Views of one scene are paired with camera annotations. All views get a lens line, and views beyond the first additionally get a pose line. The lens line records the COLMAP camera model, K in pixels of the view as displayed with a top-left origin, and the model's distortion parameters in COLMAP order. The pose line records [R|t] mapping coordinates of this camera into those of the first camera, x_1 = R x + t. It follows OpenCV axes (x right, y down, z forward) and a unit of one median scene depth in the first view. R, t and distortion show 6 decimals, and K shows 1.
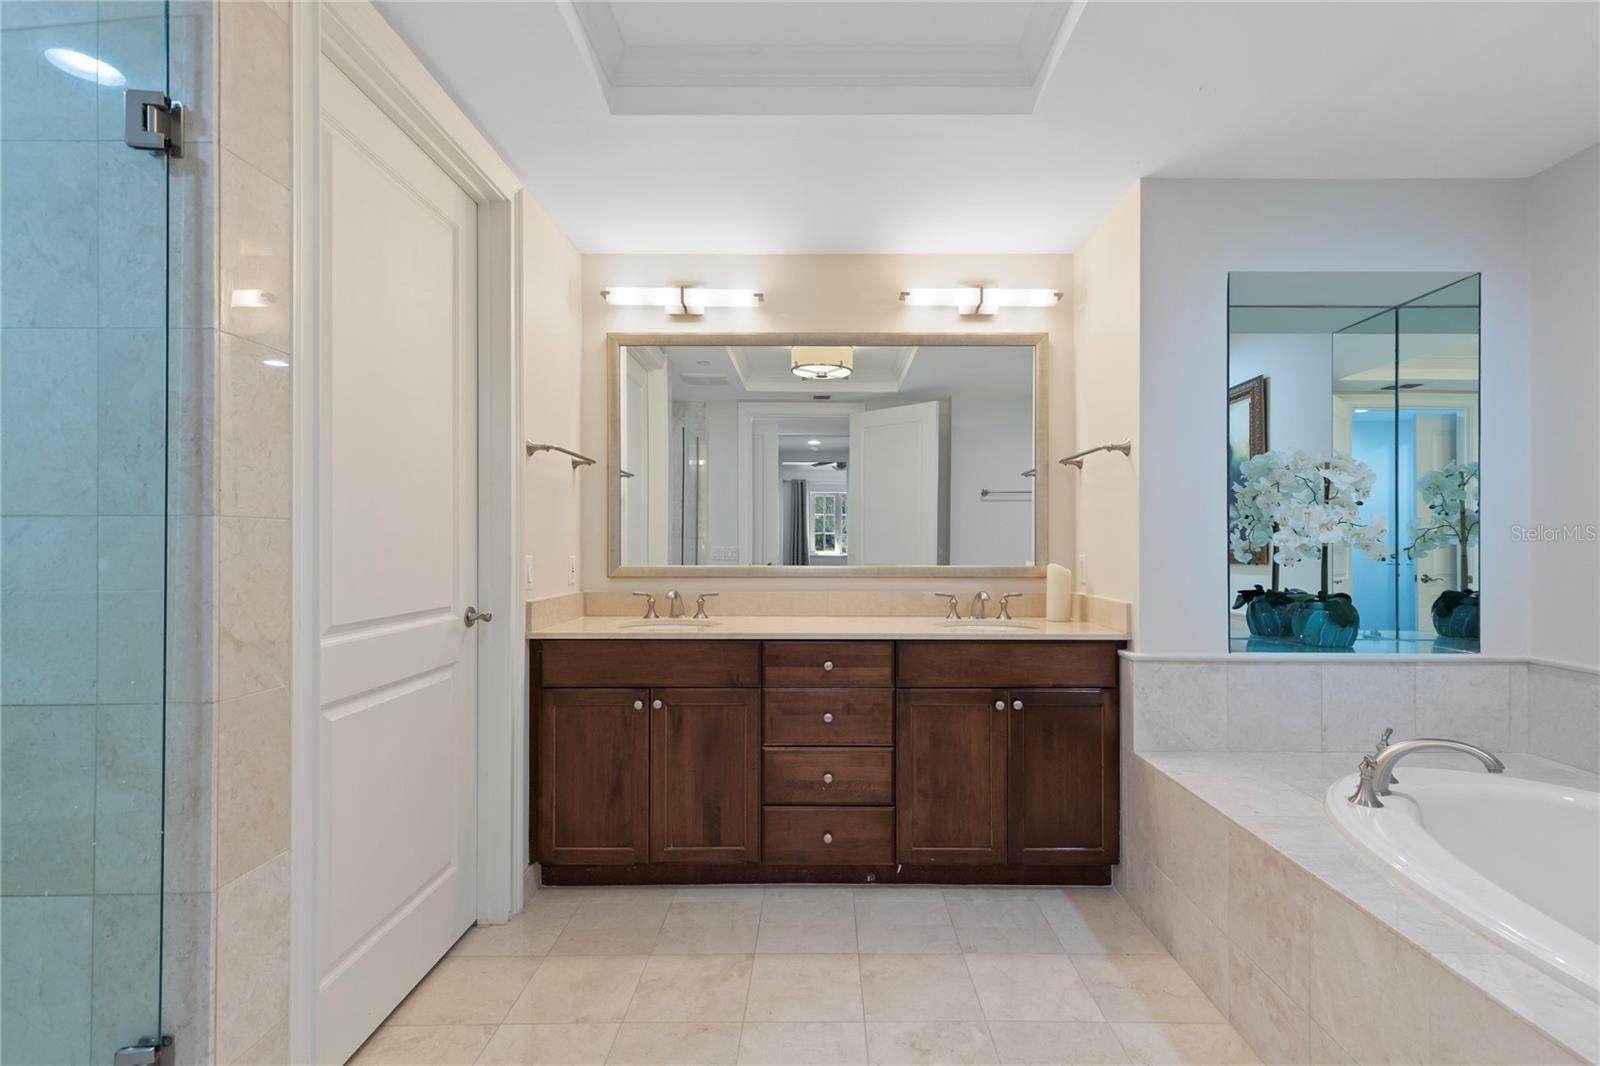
lens RADIAL K [[731.9, 0, 824.5], [0, 731.9, 521.0], [0, 0, 1]] dist [0.016193, -0.005003]
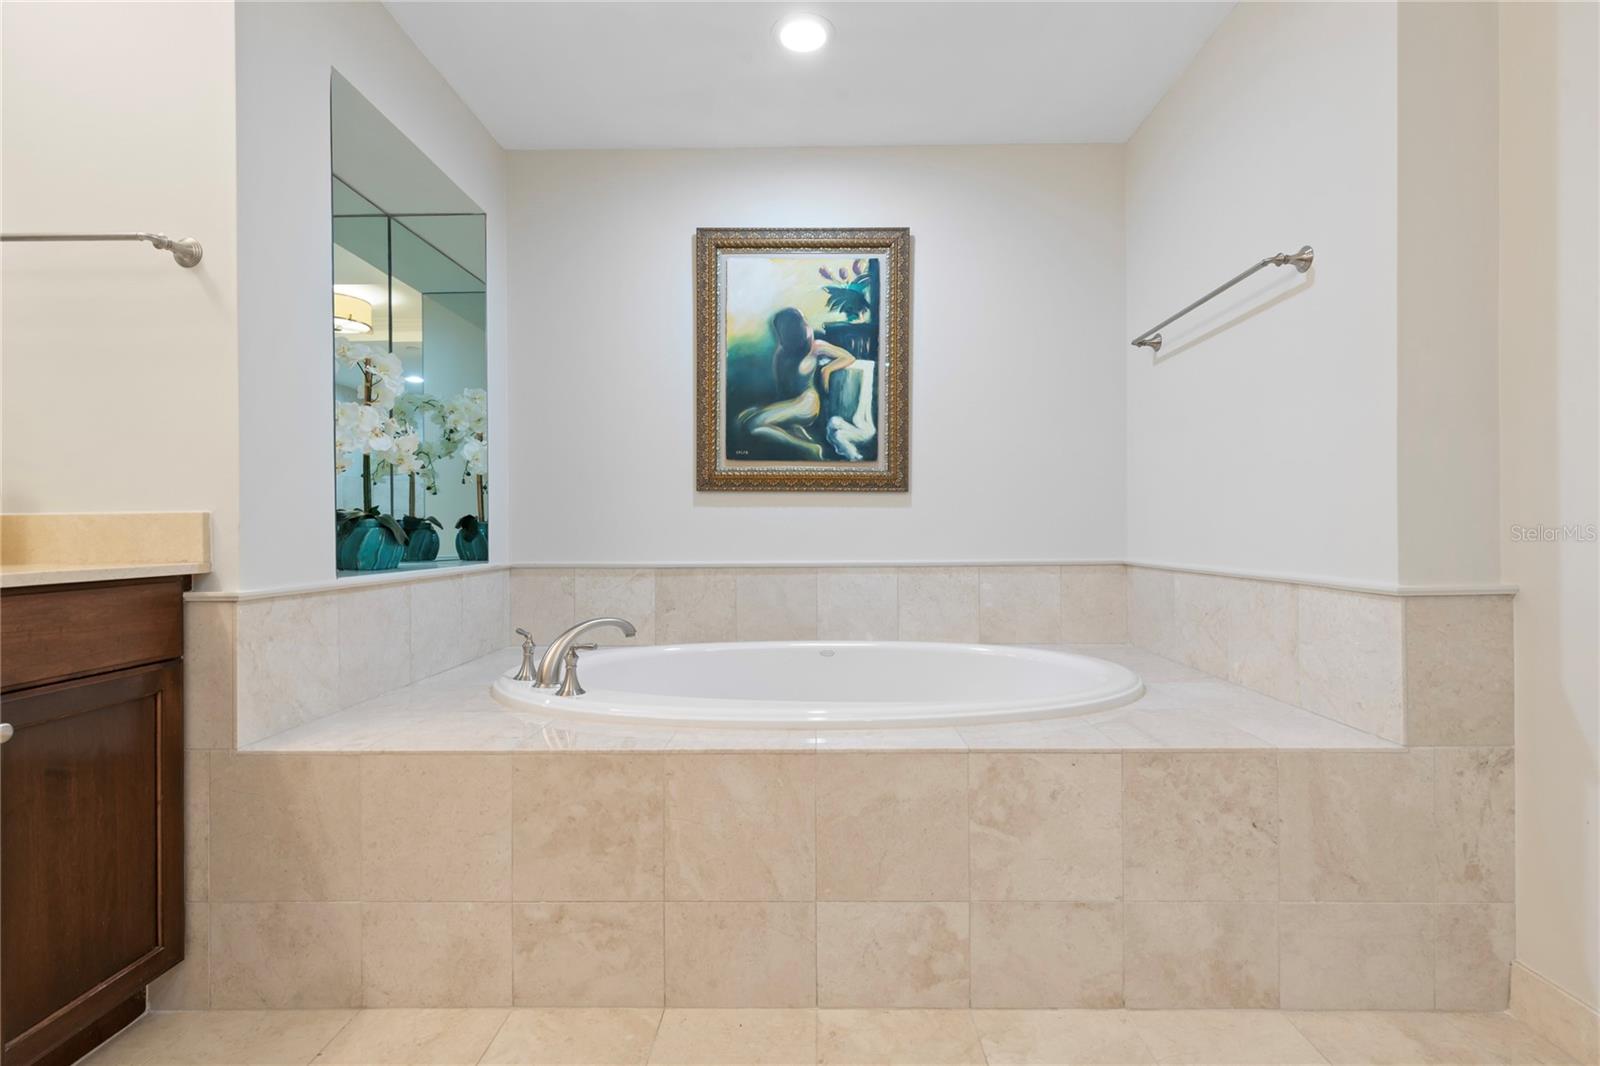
lens RADIAL K [[731.9, 0, 803.0], [0, 731.9, 521.9], [0, 0, 1]] dist [0.016193, -0.005003]
pose [[0.013338, 0.010863, 0.999852, -0.179953], [-0.022387, 0.999694, -0.010562, 0.114998], [-0.999660, -0.022243, 0.013577, 0.501354]]
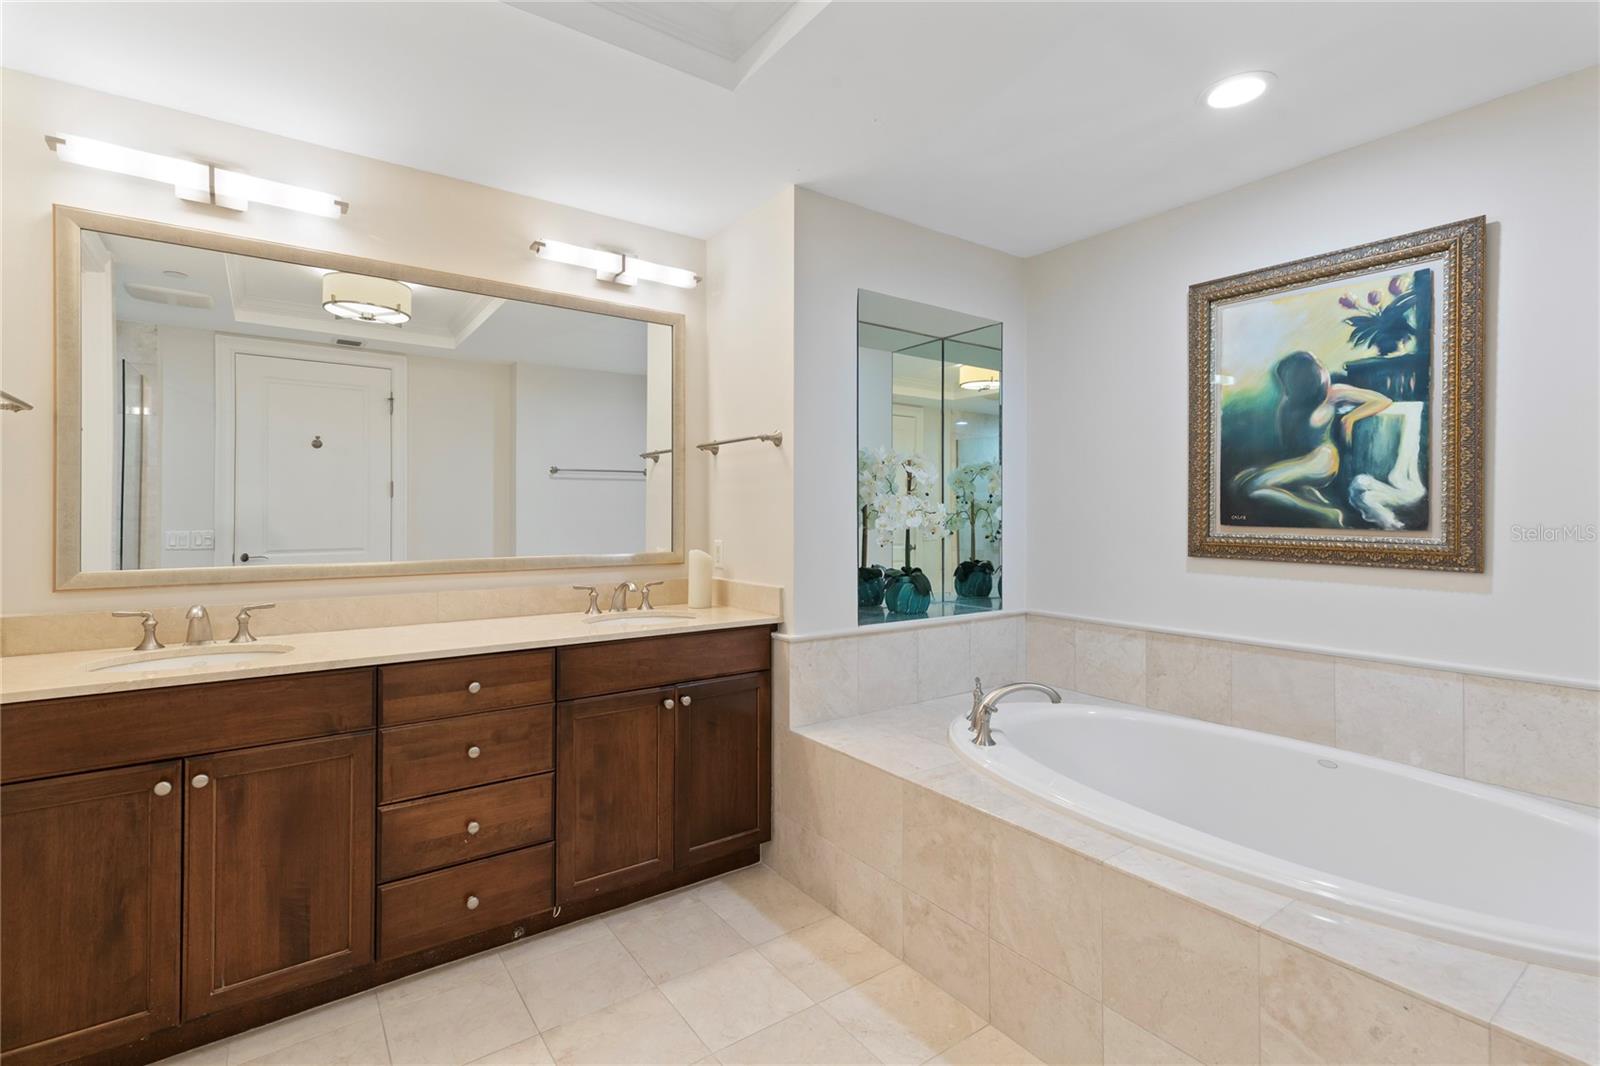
lens RADIAL K [[731.9, 0, 788.7], [0, 731.9, 495.4], [0, 0, 1]] dist [0.016193, -0.005003]
pose [[0.816272, 0.013495, 0.577510, -0.181533], [-0.015103, 0.999884, -0.002017, -0.017190], [-0.577470, -0.007076, 0.816381, 0.140707]]
